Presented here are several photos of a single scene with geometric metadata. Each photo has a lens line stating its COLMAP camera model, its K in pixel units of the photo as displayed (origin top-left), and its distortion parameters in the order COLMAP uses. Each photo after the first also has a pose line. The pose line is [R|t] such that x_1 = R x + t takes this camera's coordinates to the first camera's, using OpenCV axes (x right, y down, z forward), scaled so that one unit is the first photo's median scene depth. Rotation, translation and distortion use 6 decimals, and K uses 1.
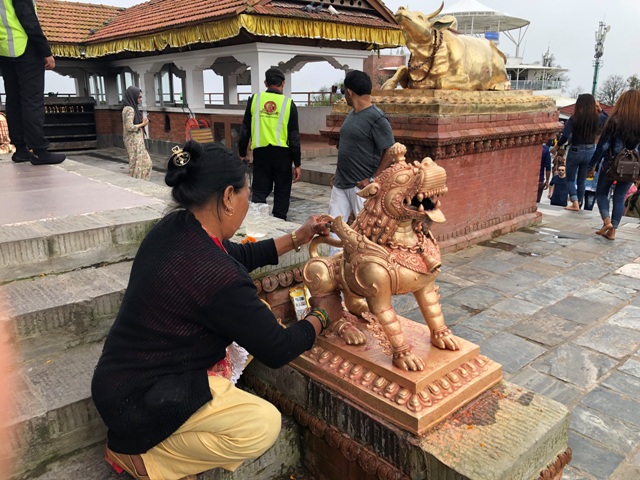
lens RADIAL K [[521.5, 0, 316.6], [0, 521.5, 239.5], [0, 0, 1]] dist [0.001766, 0.019184]
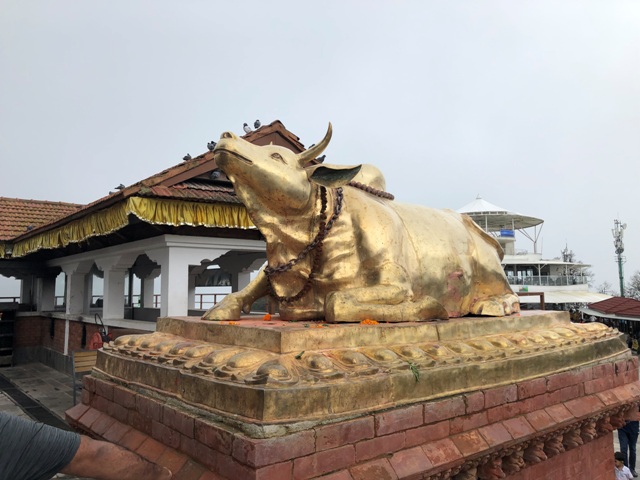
lens RADIAL K [[521.5, 0, 320.4], [0, 521.5, 239.4], [0, 0, 1]] dist [0.001766, 0.019184]
pose [[0.998962, -0.010672, -0.044274, 0.145800], [-0.005912, 0.933545, -0.358412, -0.121257], [0.045156, 0.358302, 0.932513, 0.362645]]
